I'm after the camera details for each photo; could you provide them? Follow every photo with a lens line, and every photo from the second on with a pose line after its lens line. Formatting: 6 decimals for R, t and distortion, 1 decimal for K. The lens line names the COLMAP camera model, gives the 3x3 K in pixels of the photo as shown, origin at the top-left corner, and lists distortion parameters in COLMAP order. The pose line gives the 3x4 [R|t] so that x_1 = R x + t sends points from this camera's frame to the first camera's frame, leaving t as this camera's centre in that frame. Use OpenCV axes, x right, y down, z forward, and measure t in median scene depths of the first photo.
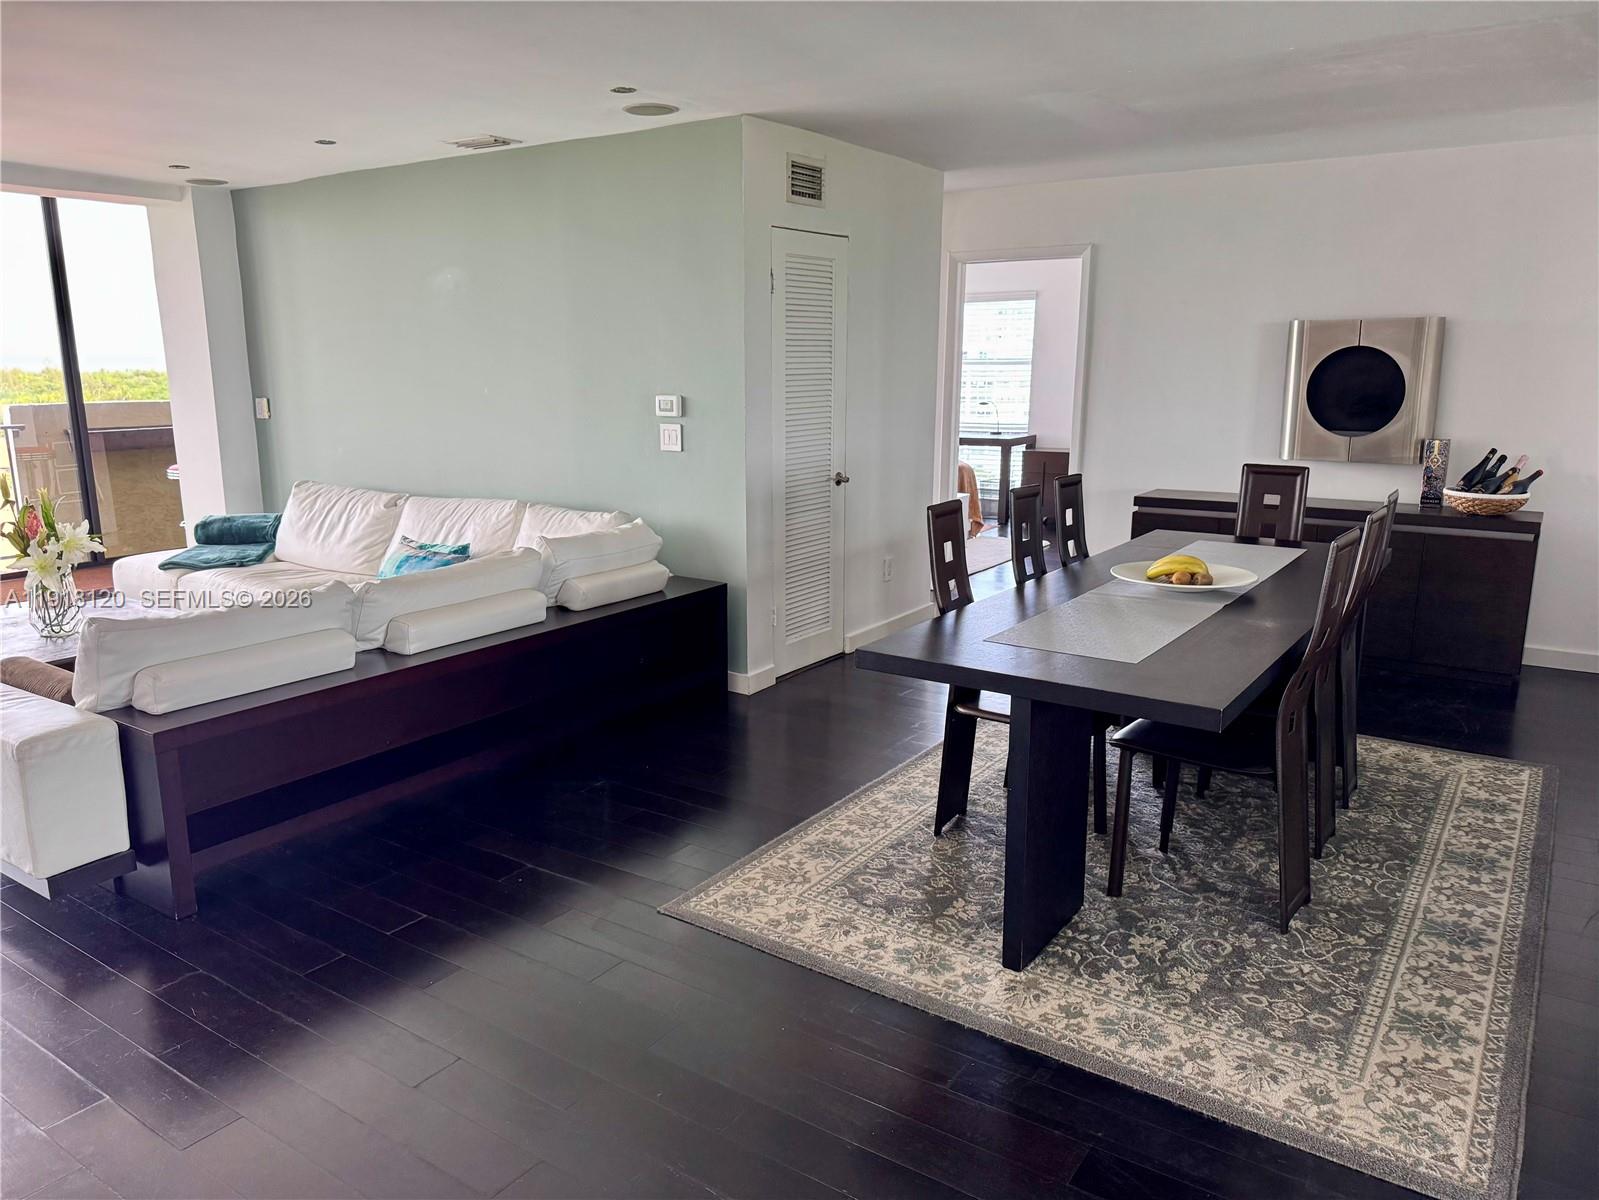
lens RADIAL K [[1111.0, 0, 787.4], [0, 1111.0, 615.8], [0, 0, 1]] dist [0.080514, -0.117897]
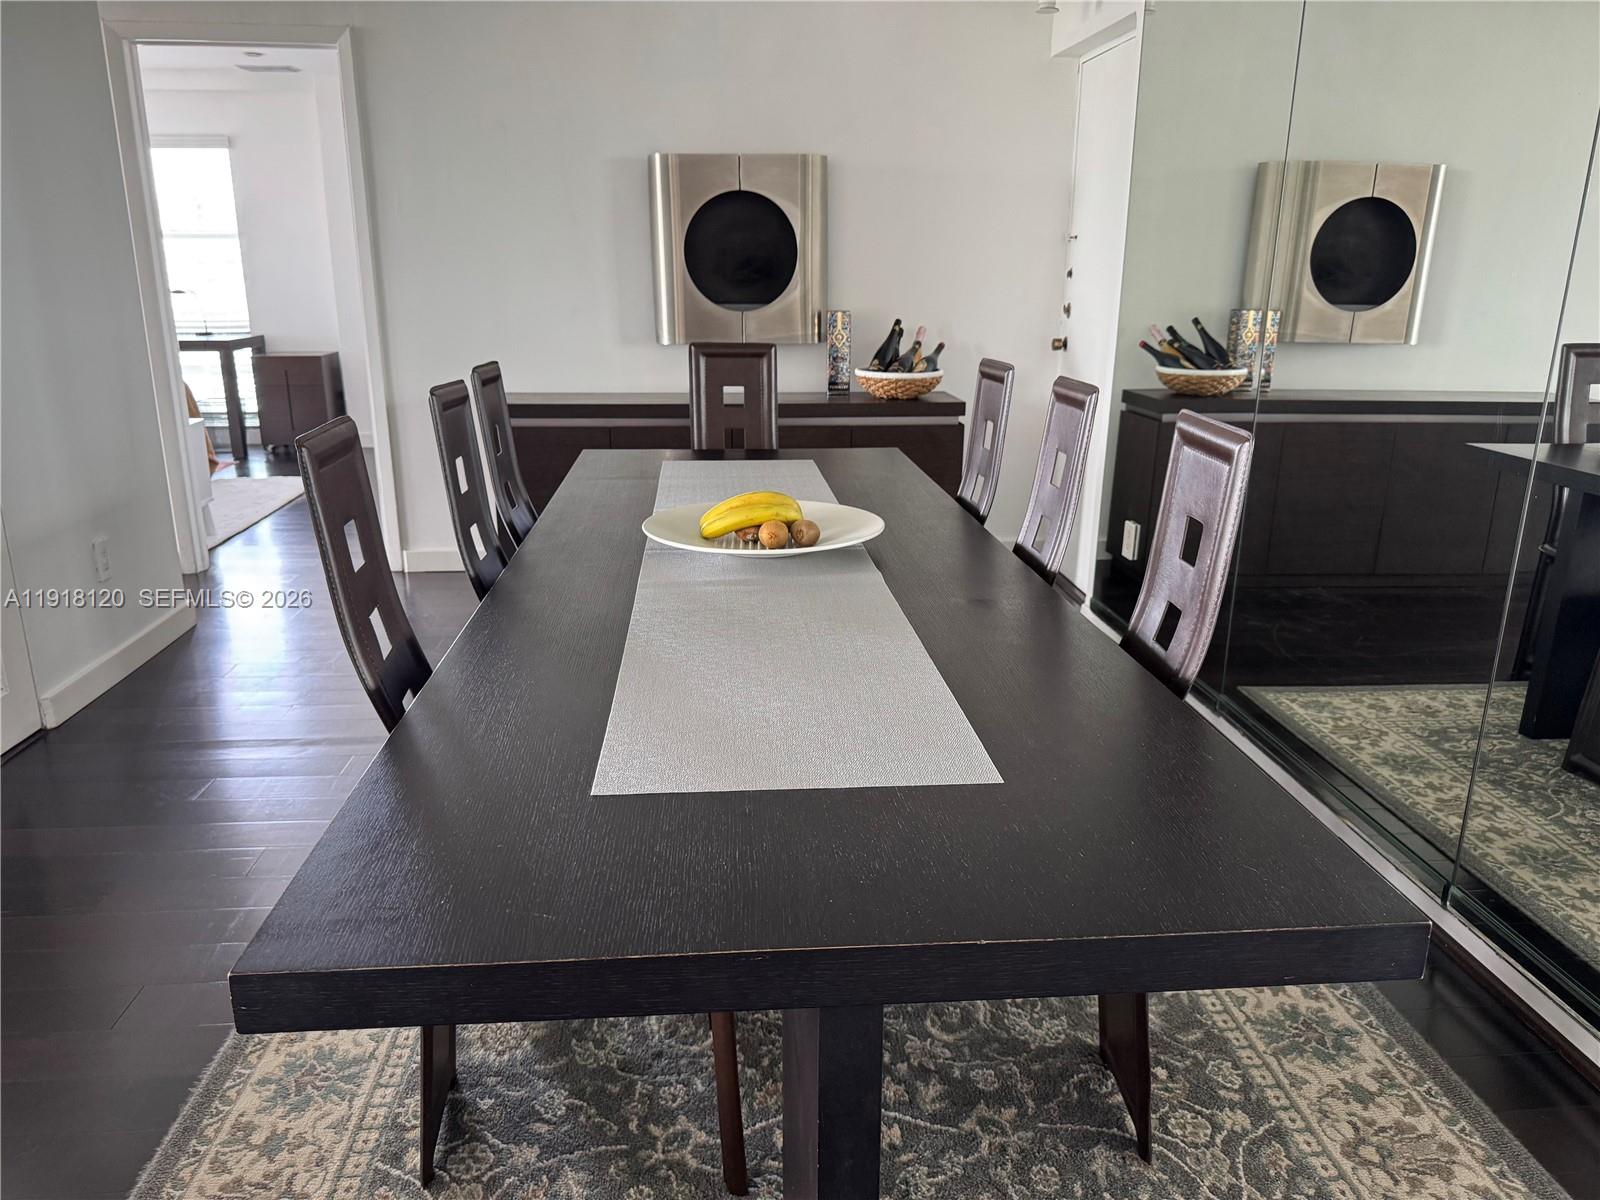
lens RADIAL K [[1111.7, 0, 787.9], [0, 1111.7, 615.8], [0, 0, 1]] dist [0.080514, -0.117897]
pose [[0.773195, -0.181185, 0.607735, 0.009192], [0.136540, 0.983404, 0.119470, -0.039868], [-0.619296, -0.009393, 0.785102, 0.381361]]
